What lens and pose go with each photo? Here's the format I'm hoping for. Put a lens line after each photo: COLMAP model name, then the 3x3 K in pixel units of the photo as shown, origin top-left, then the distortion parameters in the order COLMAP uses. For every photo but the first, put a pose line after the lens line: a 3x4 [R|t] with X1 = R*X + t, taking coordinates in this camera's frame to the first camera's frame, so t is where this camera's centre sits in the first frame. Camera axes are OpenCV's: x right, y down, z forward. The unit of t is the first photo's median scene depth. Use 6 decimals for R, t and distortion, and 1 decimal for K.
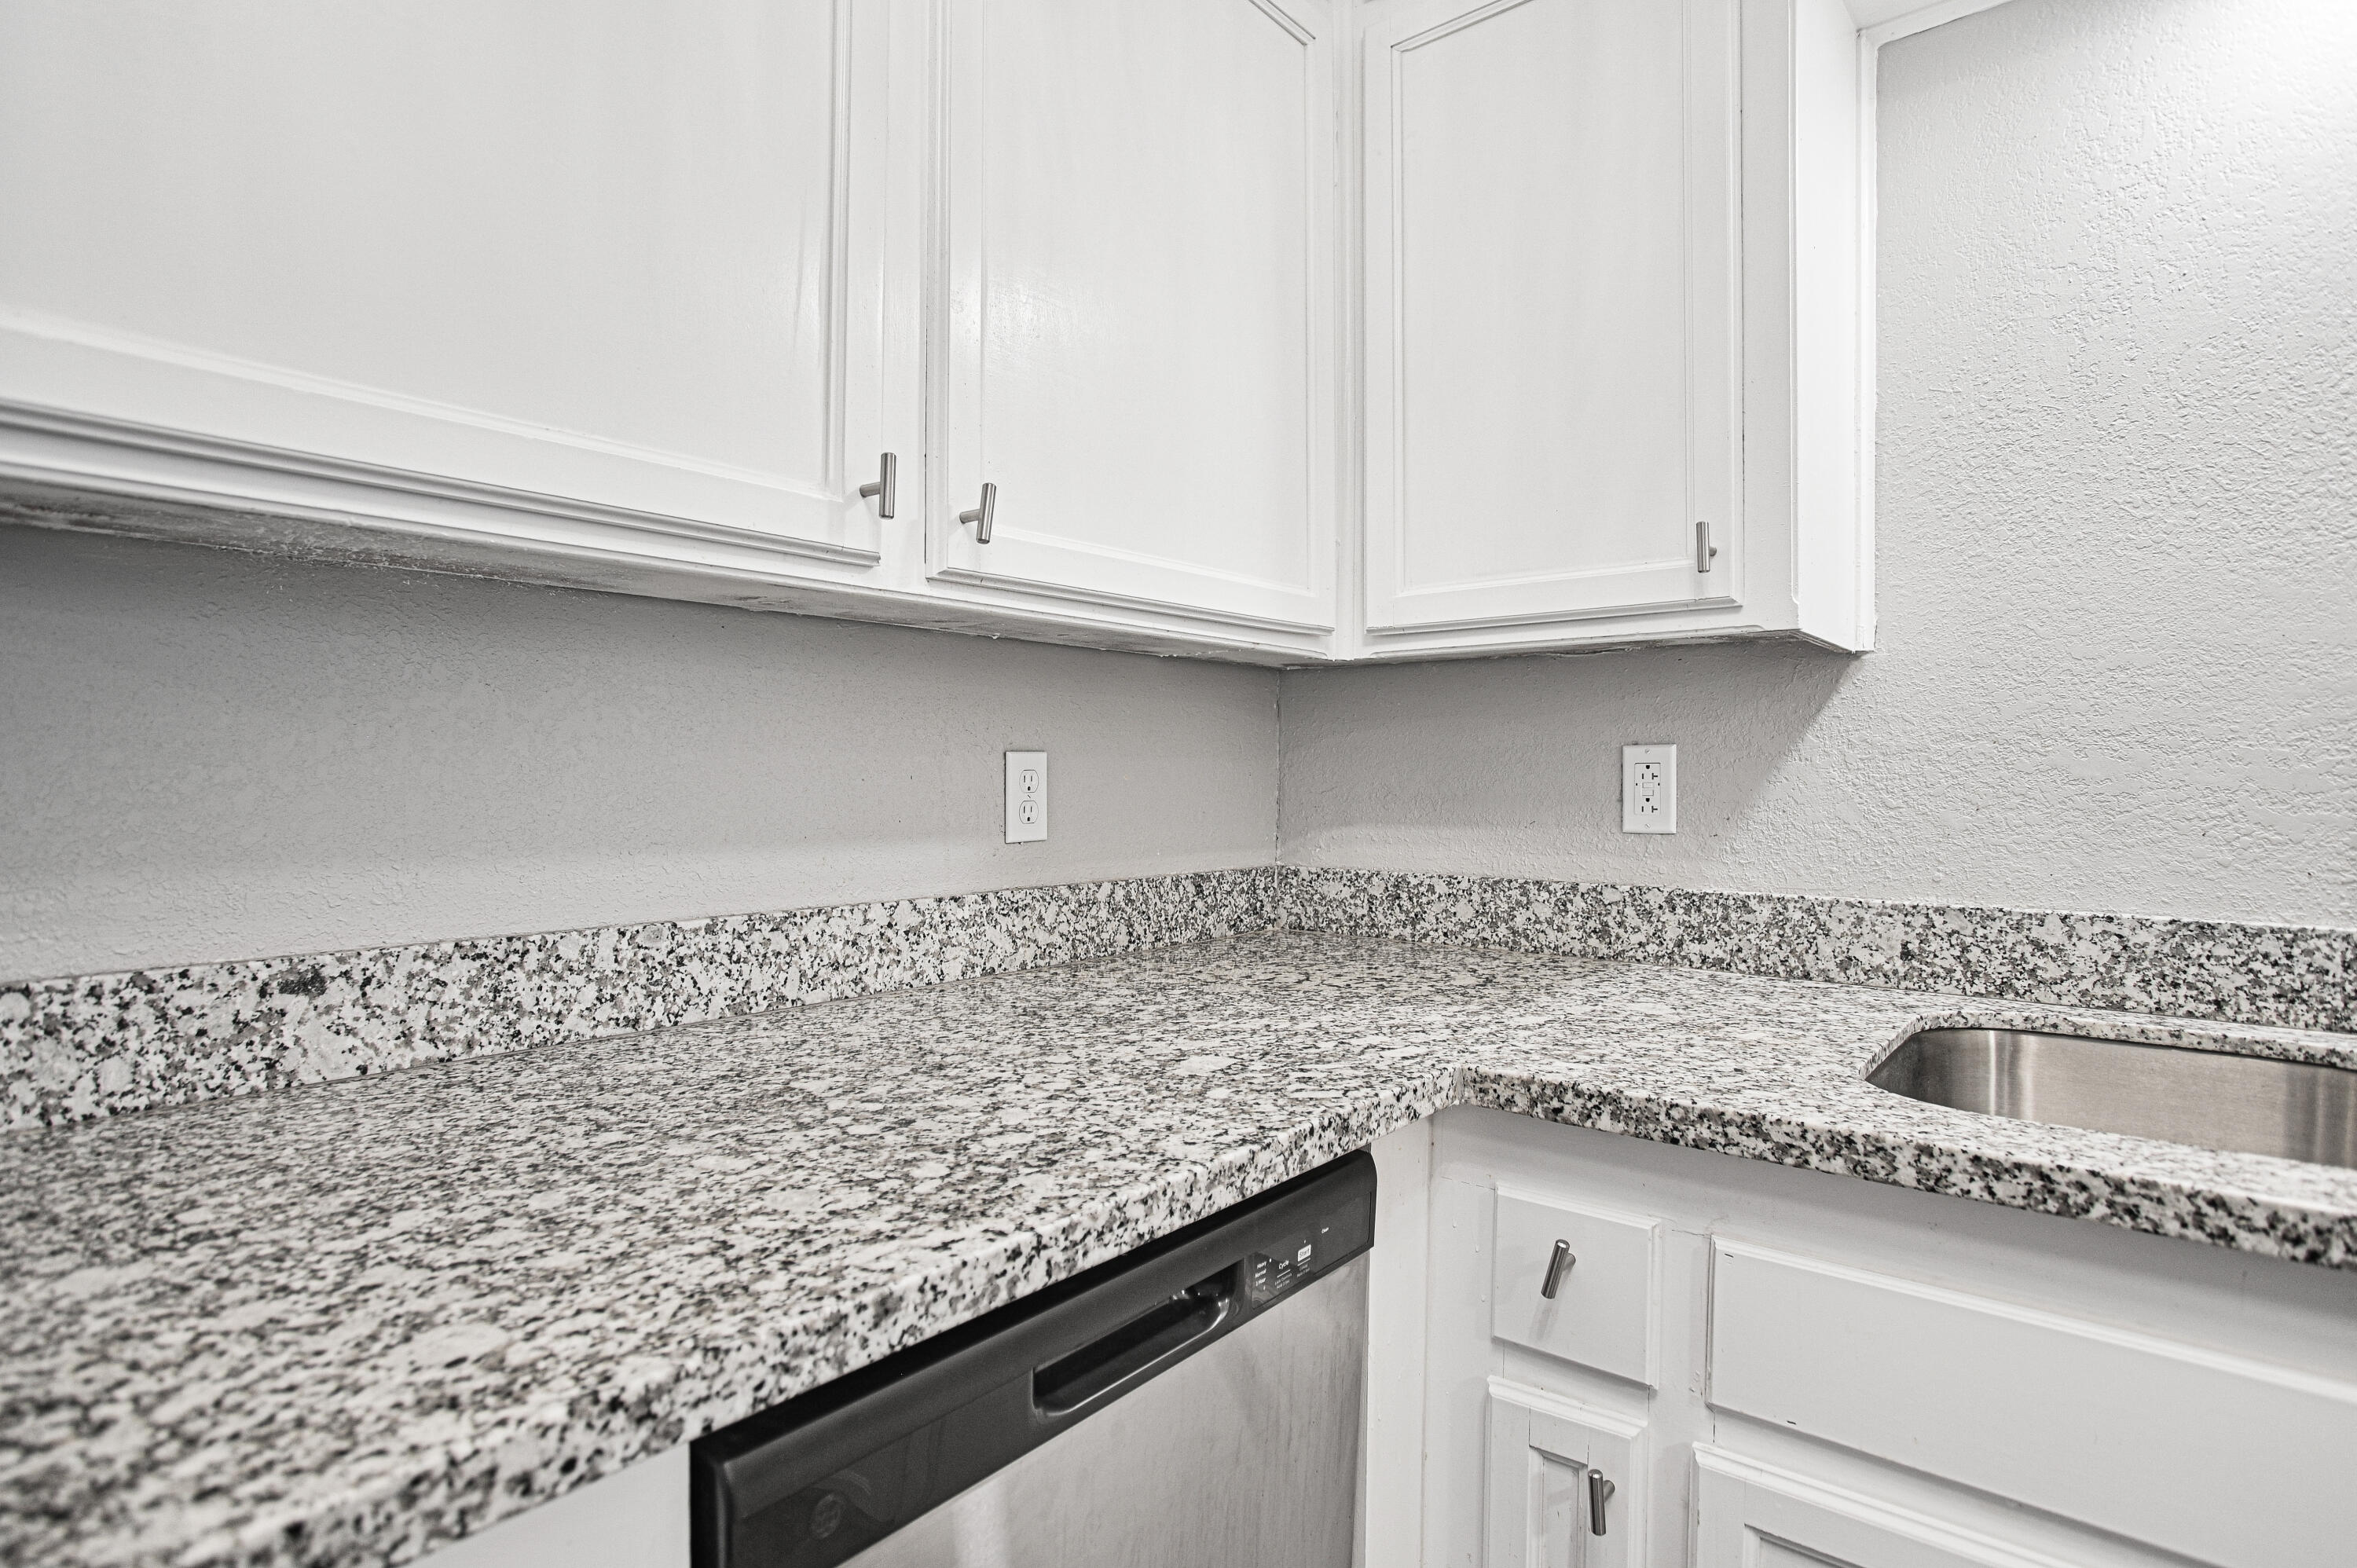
lens RADIAL K [[1212.8, 0, 1149.6], [0, 1212.8, 781.2], [0, 0, 1]] dist [-0.061347, 0.031265]
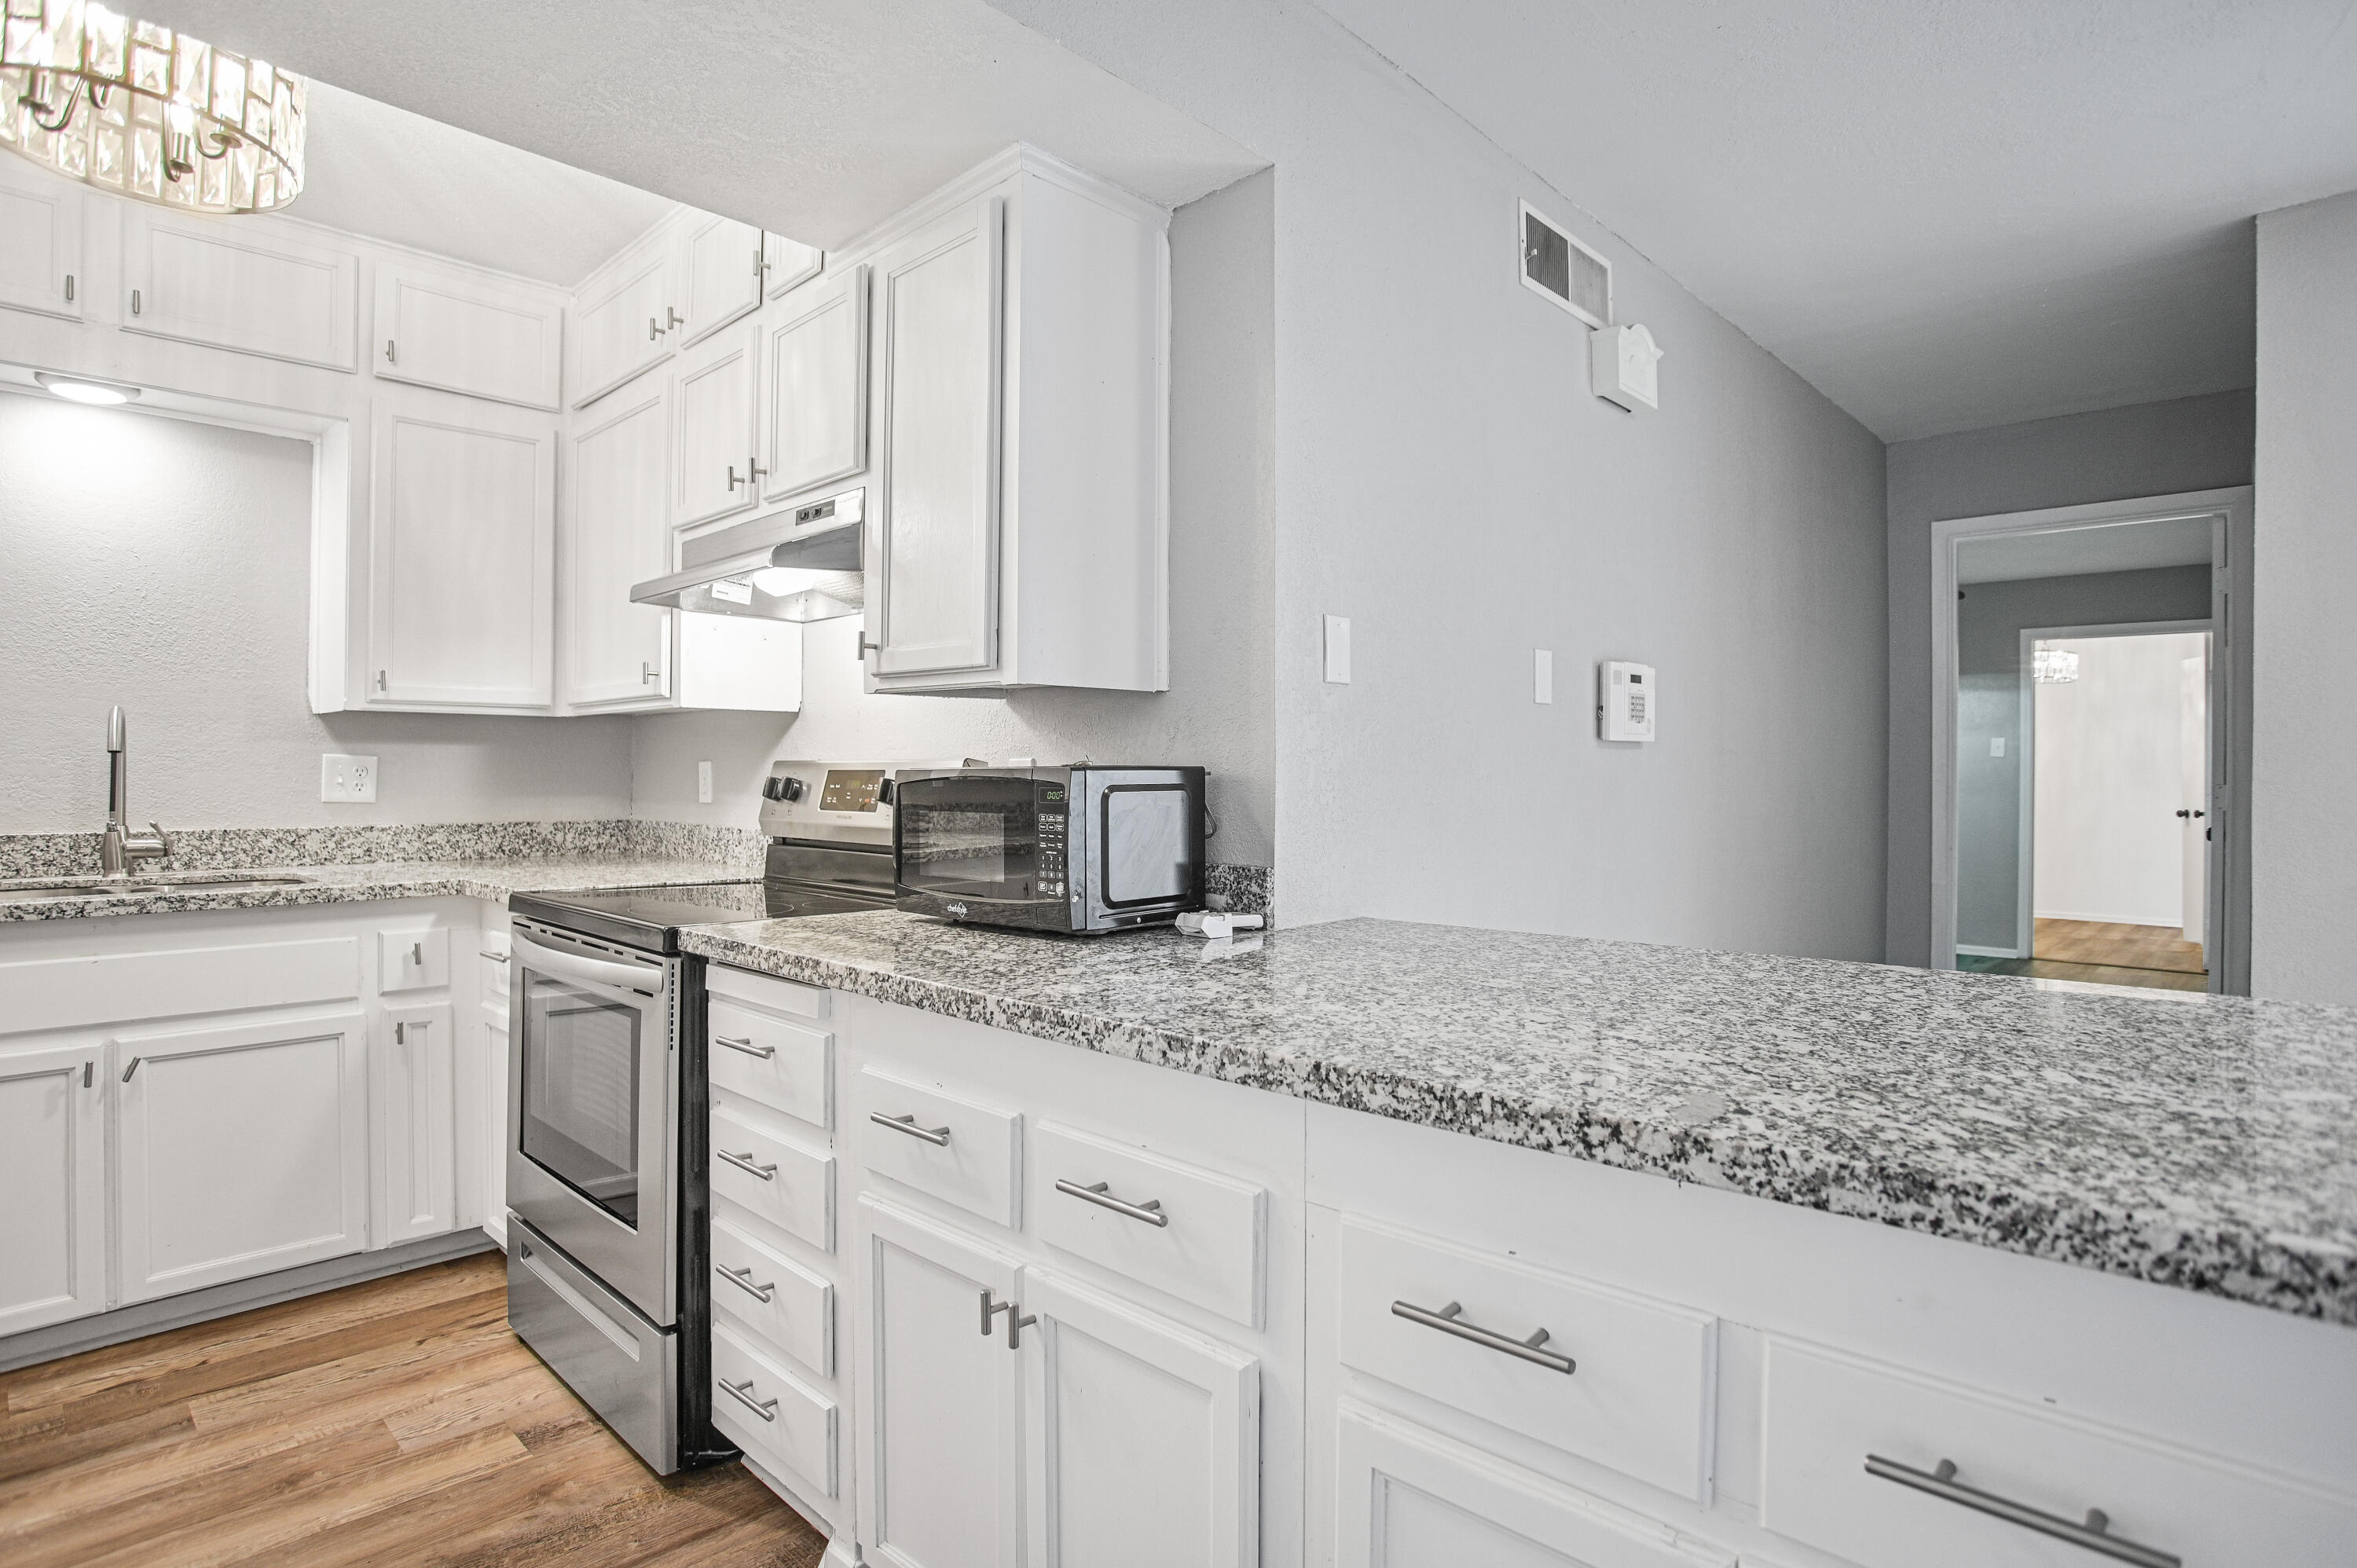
lens RADIAL K [[1212.8, 0, 1149.6], [0, 1212.8, 781.2], [0, 0, 1]] dist [-0.061347, 0.031265]
pose [[0.065812, -0.010468, 0.997777, -1.168046], [-0.002093, 0.999941, 0.010629, -0.010154], [-0.997830, -0.002788, 0.065786, -1.281978]]
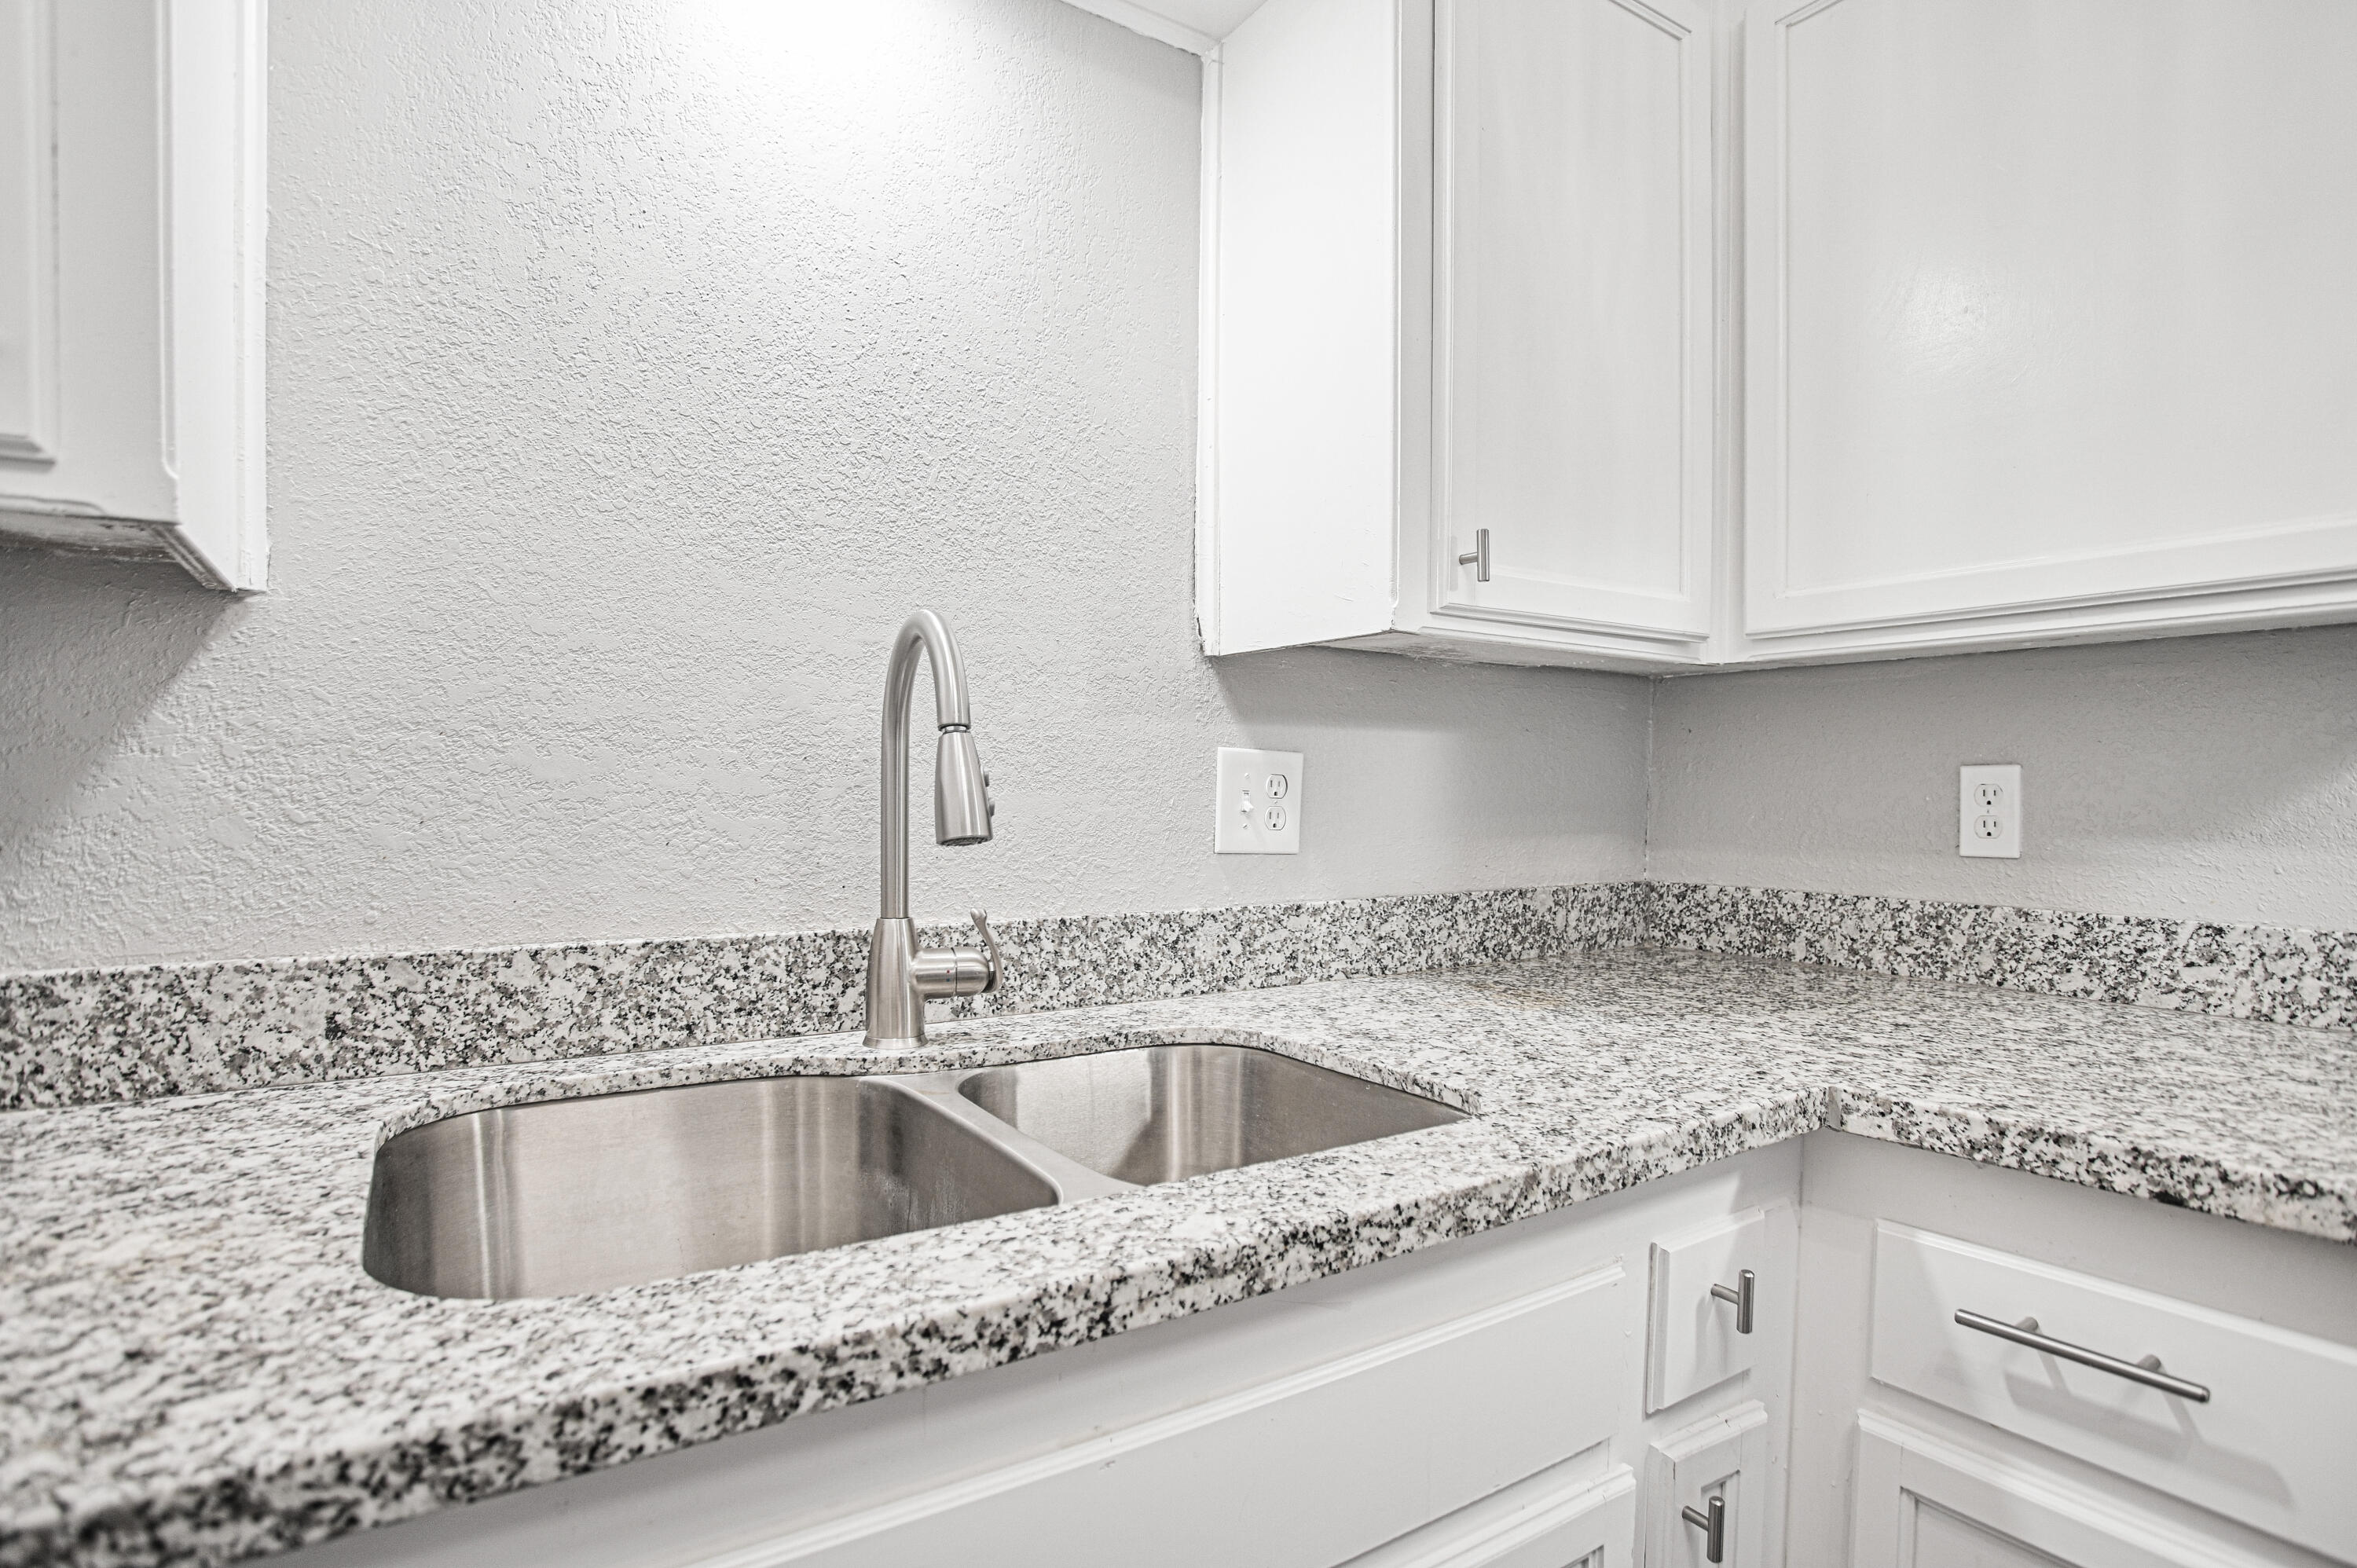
lens RADIAL K [[1204.4, 0, 1216.6], [0, 1204.4, 843.4], [0, 0, 1]] dist [-0.080728, 0.029065]
pose [[0.257507, -0.044270, 0.965262, 0.129117], [-0.002023, 0.998923, 0.046353, 0.002079], [-0.966274, -0.013889, 0.257140, 0.363380]]
